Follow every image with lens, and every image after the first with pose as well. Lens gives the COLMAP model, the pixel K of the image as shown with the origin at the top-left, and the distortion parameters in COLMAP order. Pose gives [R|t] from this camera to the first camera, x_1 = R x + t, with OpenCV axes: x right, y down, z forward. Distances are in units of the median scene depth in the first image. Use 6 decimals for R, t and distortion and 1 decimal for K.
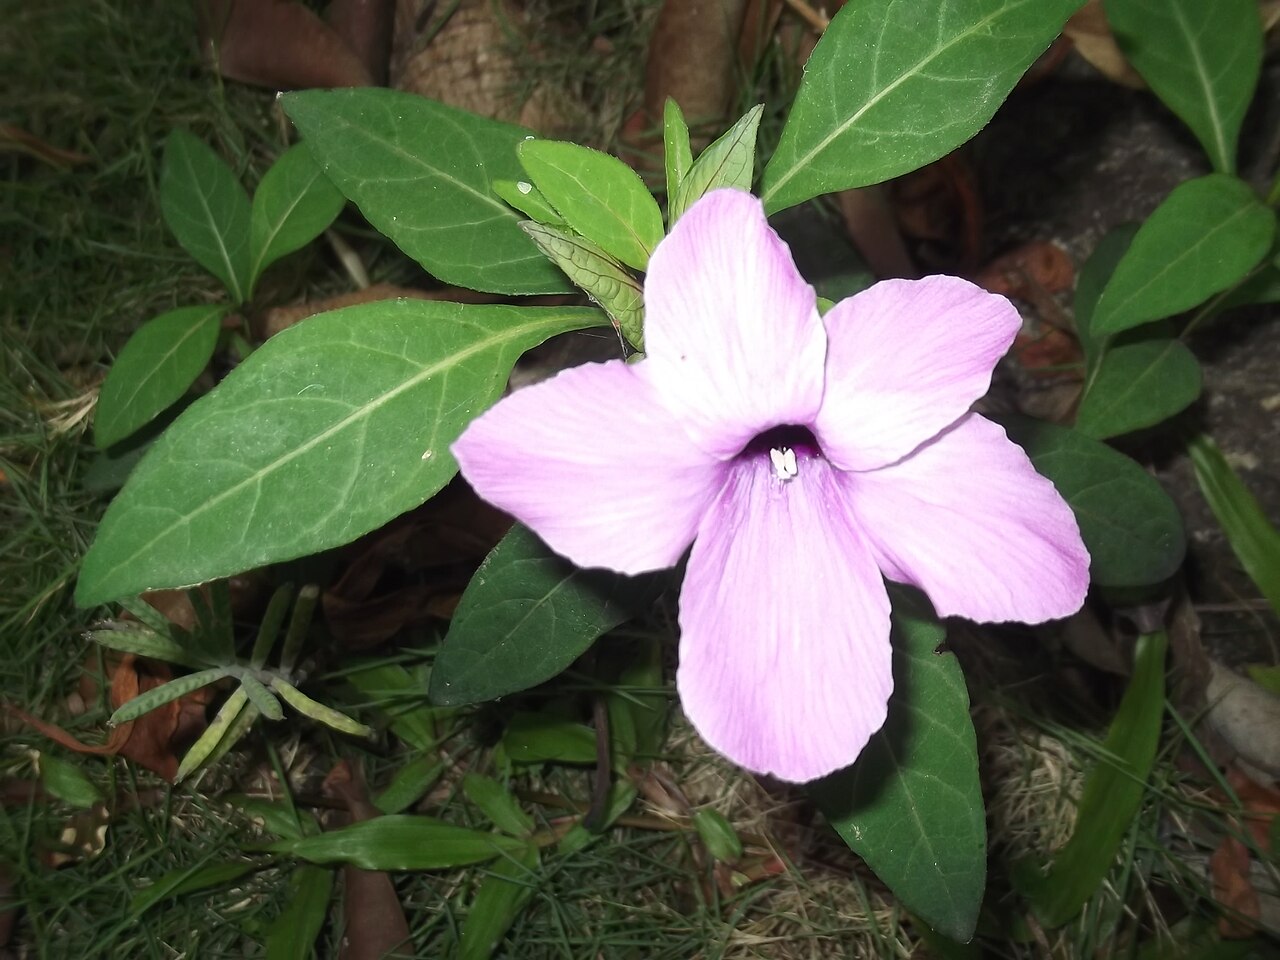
lens RADIAL K [[1441.9, 0, 621.2], [0, 1441.9, 480.7], [0, 0, 1]] dist [-0.022501, 0.019460]
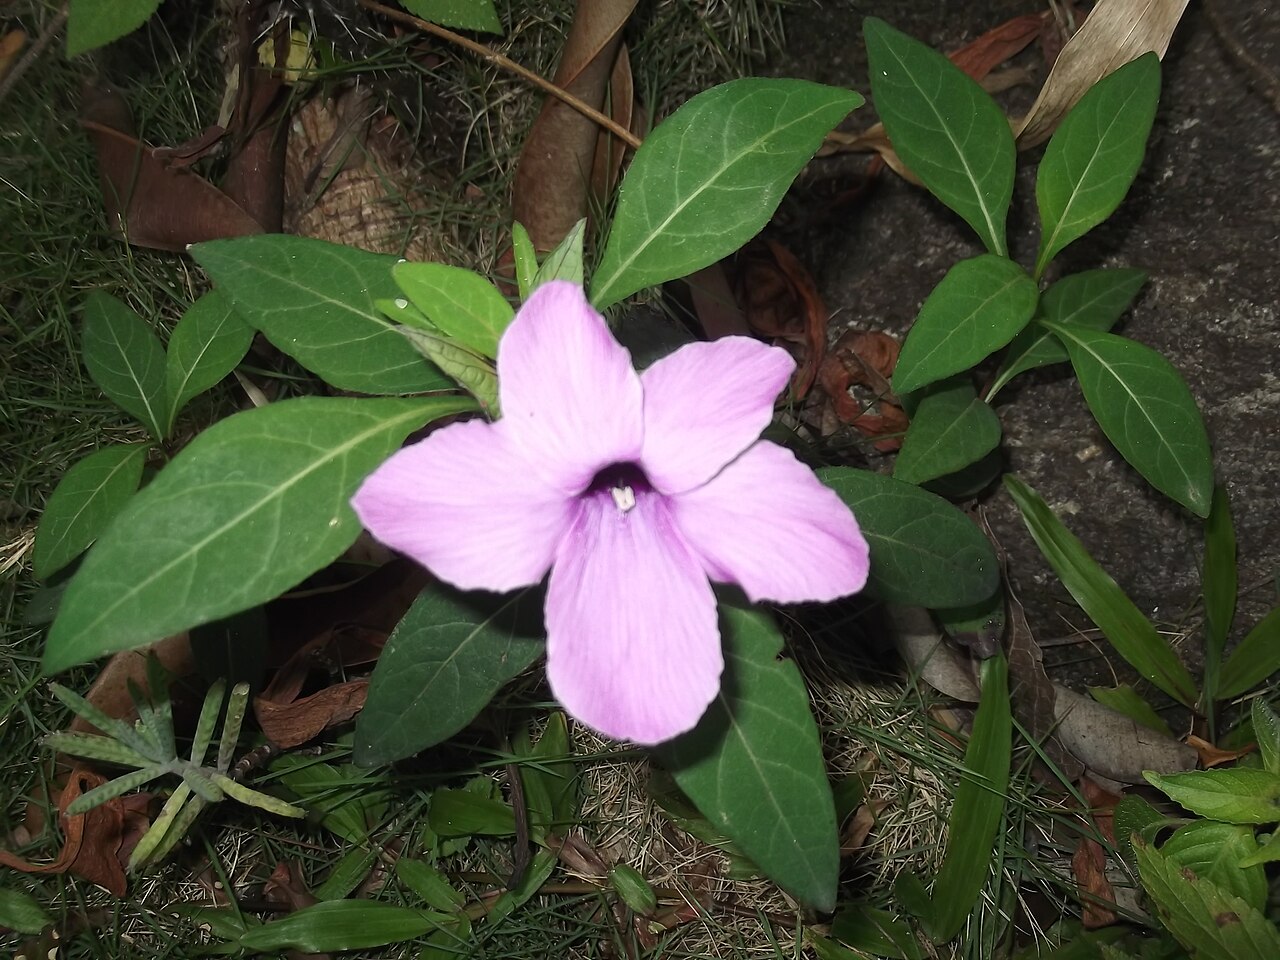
lens RADIAL K [[1441.9, 0, 621.2], [0, 1441.9, 480.7], [0, 0, 1]] dist [-0.022501, 0.019460]
pose [[0.994856, -0.082003, 0.059467, 0.029879], [0.087549, 0.991369, -0.097588, 0.072699], [-0.050951, 0.102293, 0.993449, -0.178663]]
